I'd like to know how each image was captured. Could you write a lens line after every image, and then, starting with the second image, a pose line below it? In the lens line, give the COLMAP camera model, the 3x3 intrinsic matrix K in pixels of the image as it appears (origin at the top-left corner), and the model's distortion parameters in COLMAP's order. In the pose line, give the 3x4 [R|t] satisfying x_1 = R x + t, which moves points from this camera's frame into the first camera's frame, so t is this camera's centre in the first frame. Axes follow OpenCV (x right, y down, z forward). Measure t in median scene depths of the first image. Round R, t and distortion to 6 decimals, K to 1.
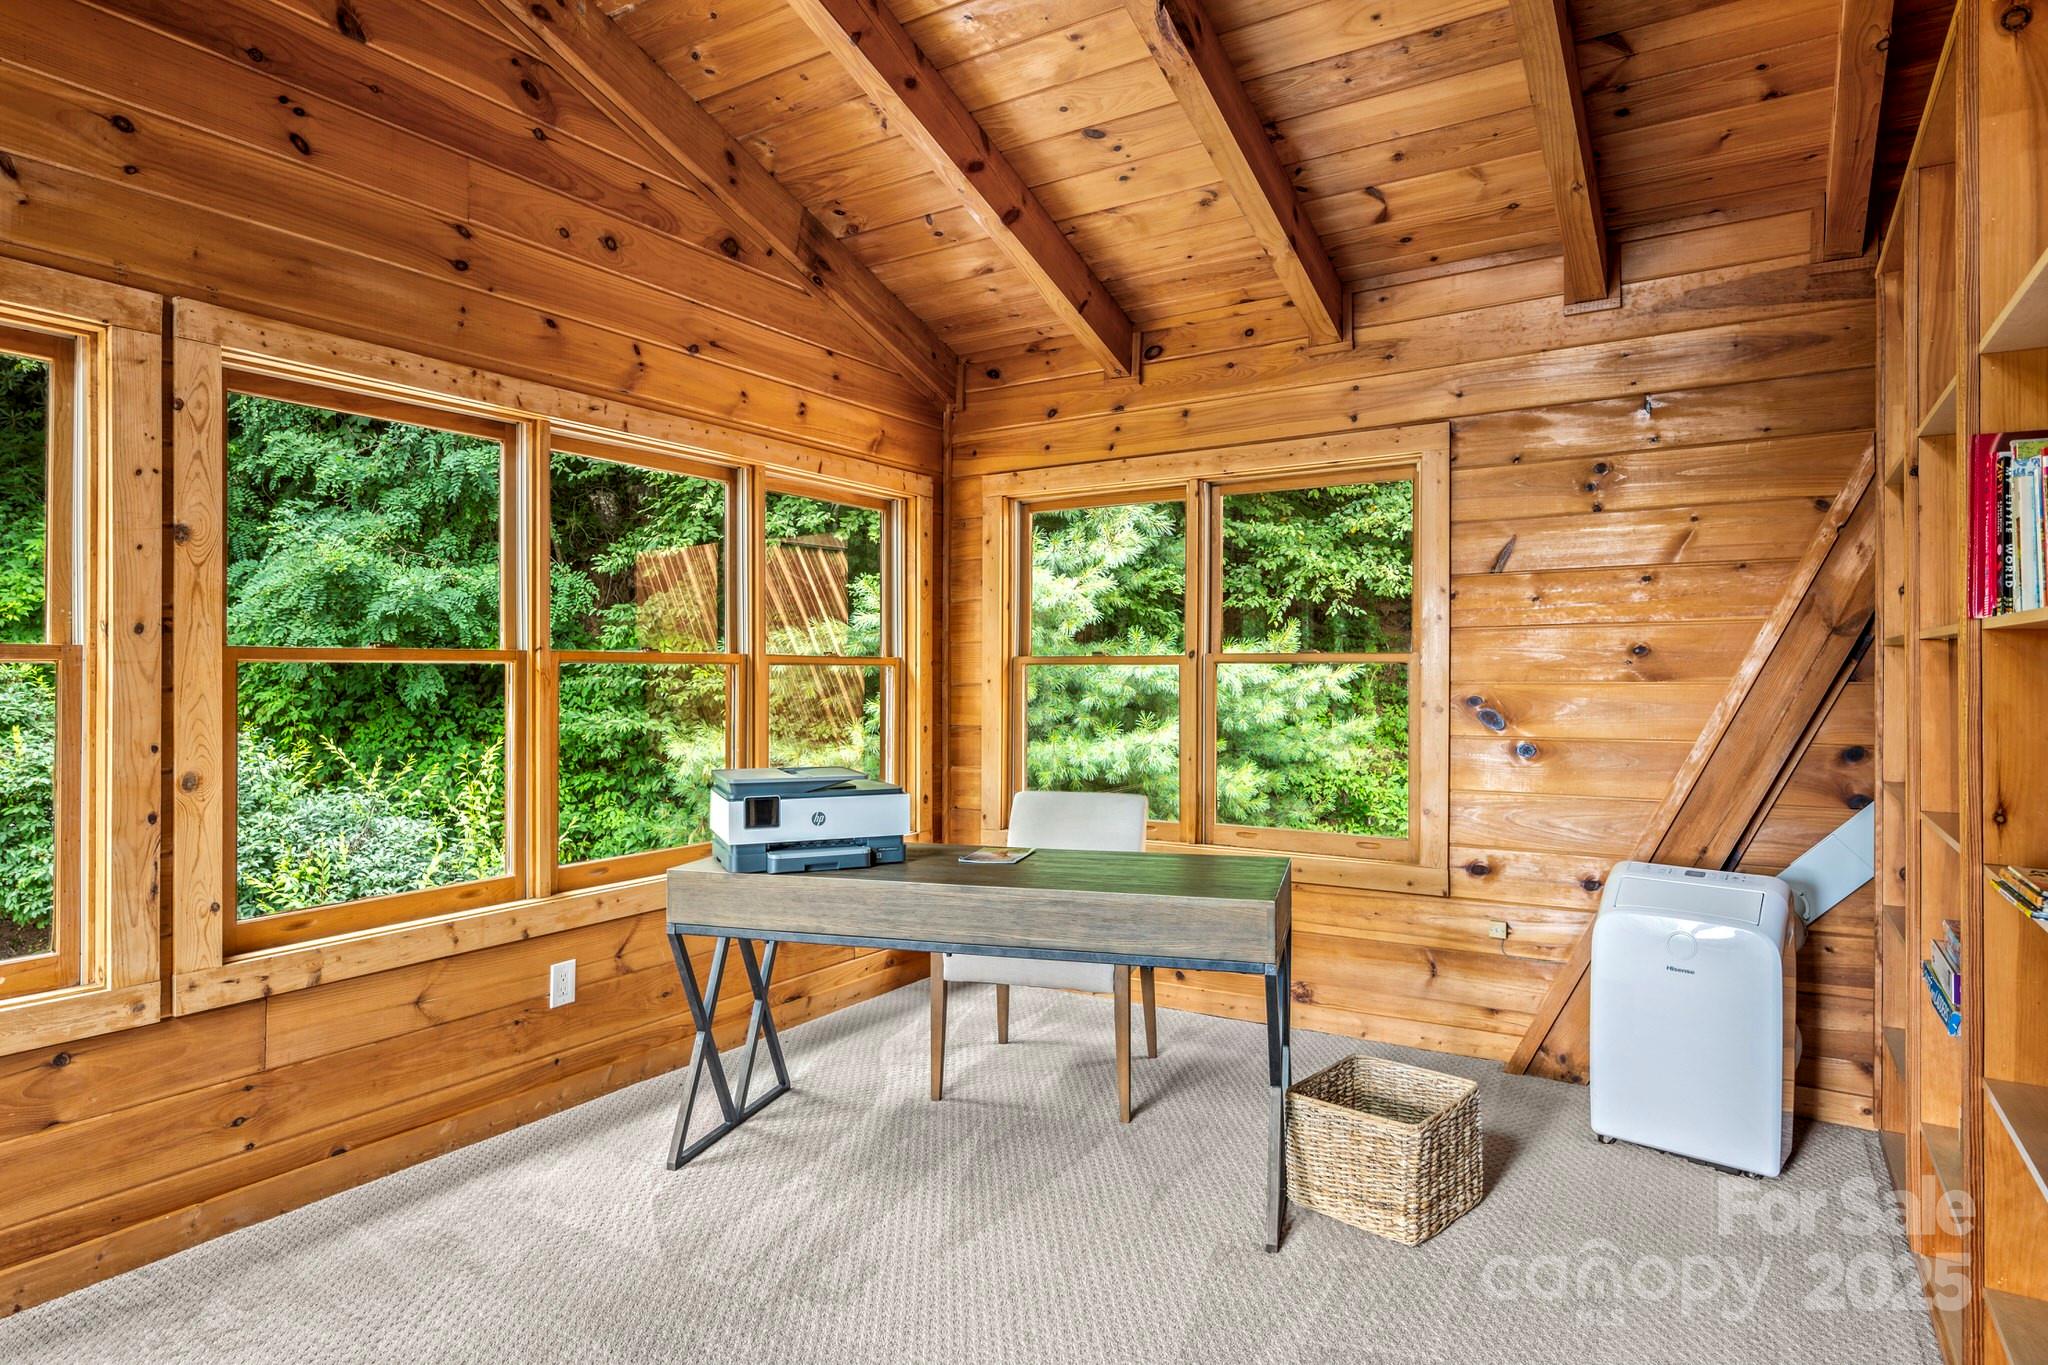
lens RADIAL K [[1143.7, 0, 1035.1], [0, 1143.7, 667.2], [0, 0, 1]] dist [-0.003957, 0.003526]
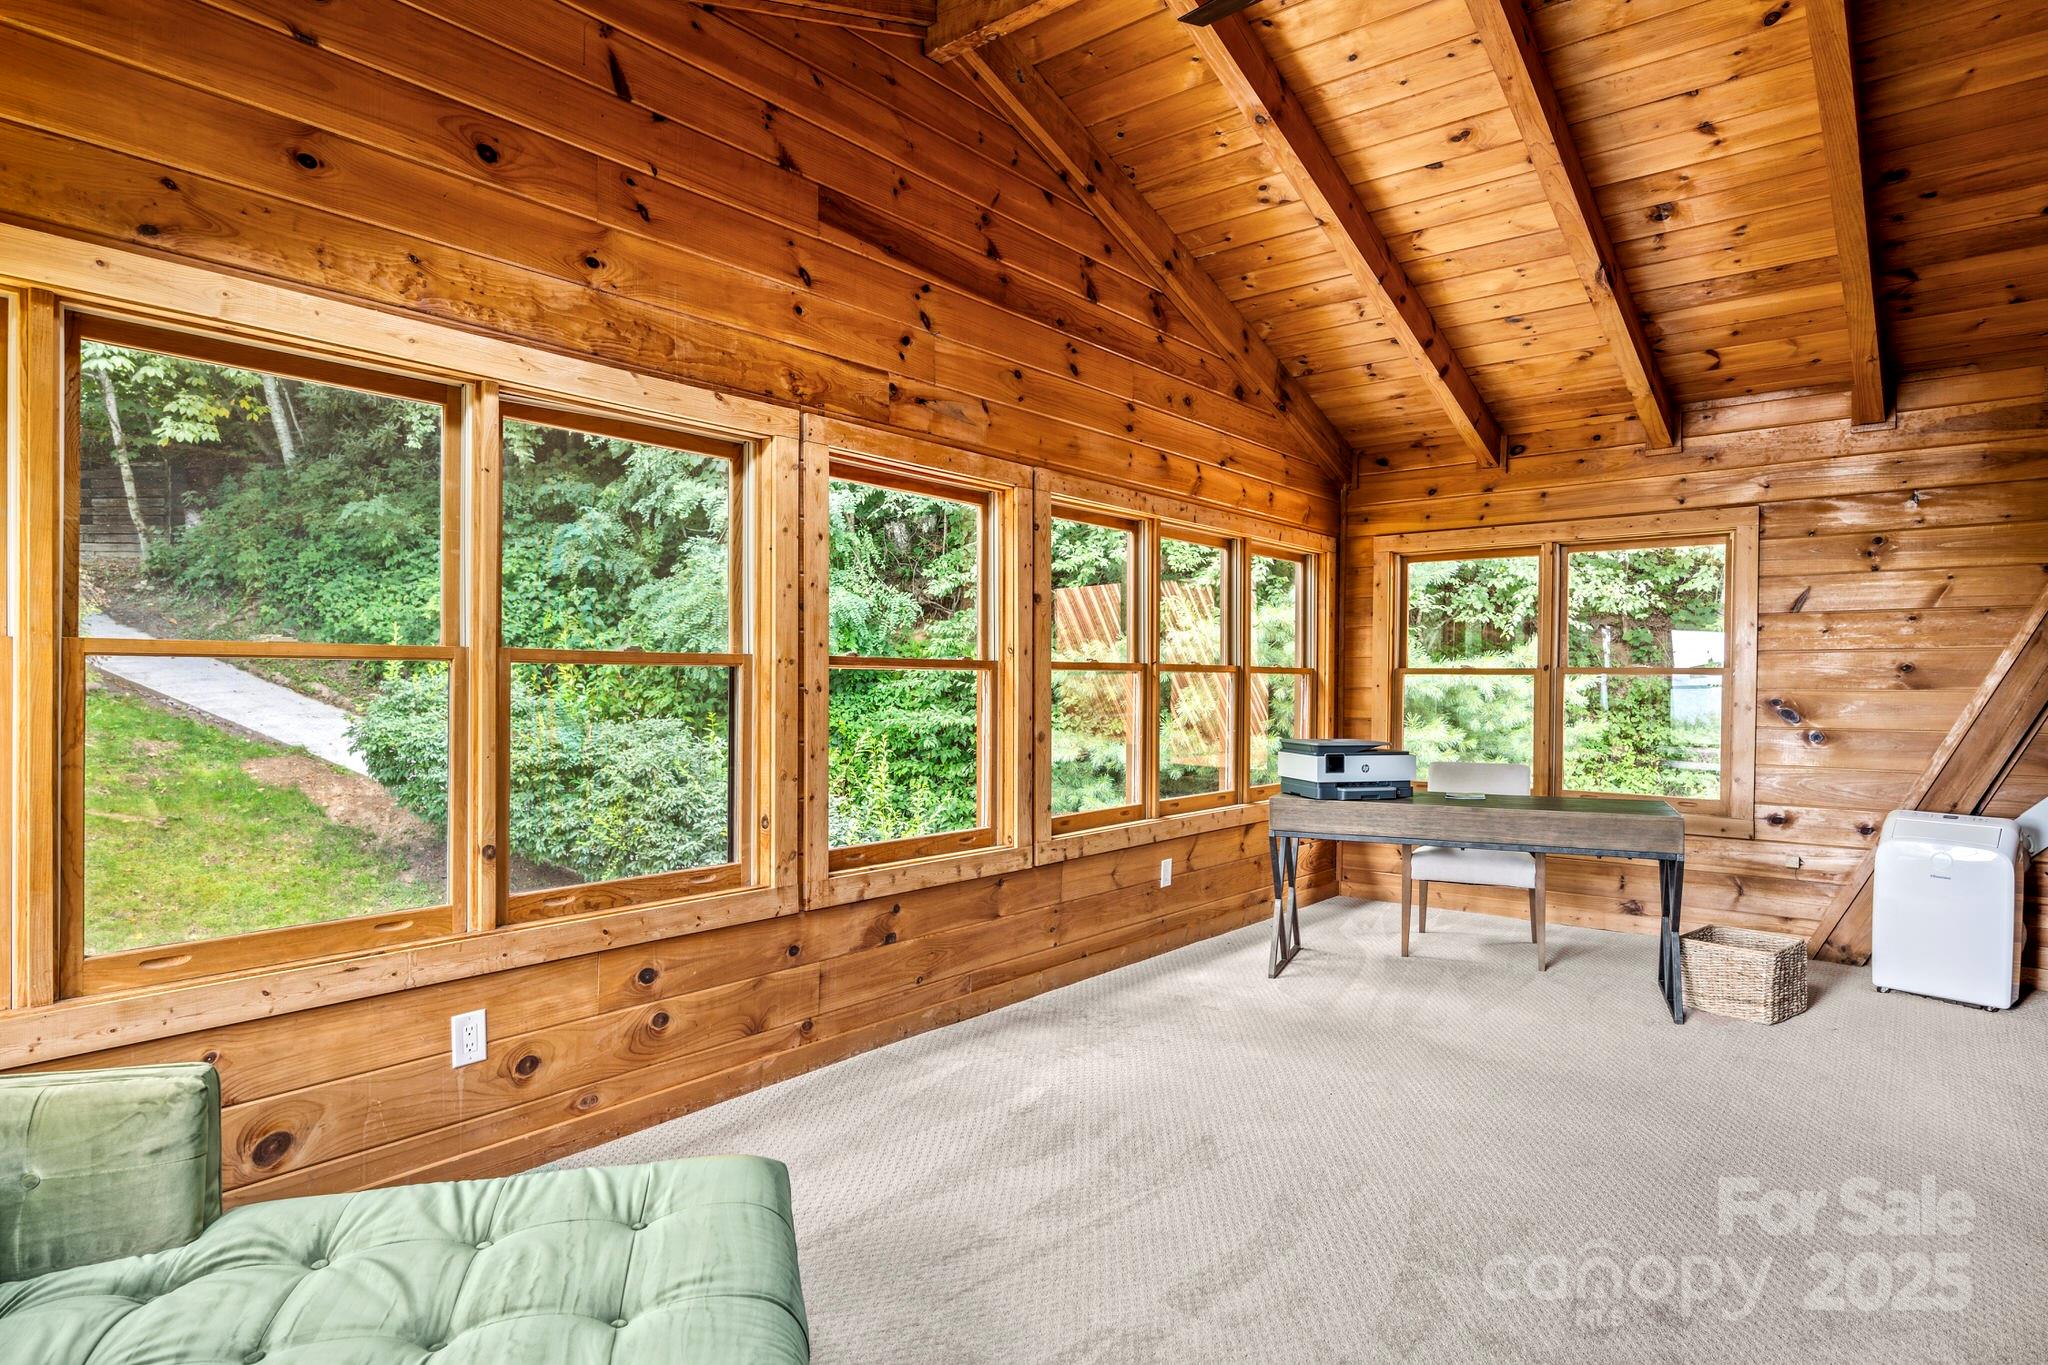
lens RADIAL K [[1143.7, 0, 1016.5], [0, 1143.7, 687.1], [0, 0, 1]] dist [-0.003957, 0.003526]
pose [[0.991536, 0.008933, -0.129522, -0.397220], [-0.007346, 0.999892, 0.012725, -0.000661], [0.129622, -0.011666, 0.991495, -0.574797]]
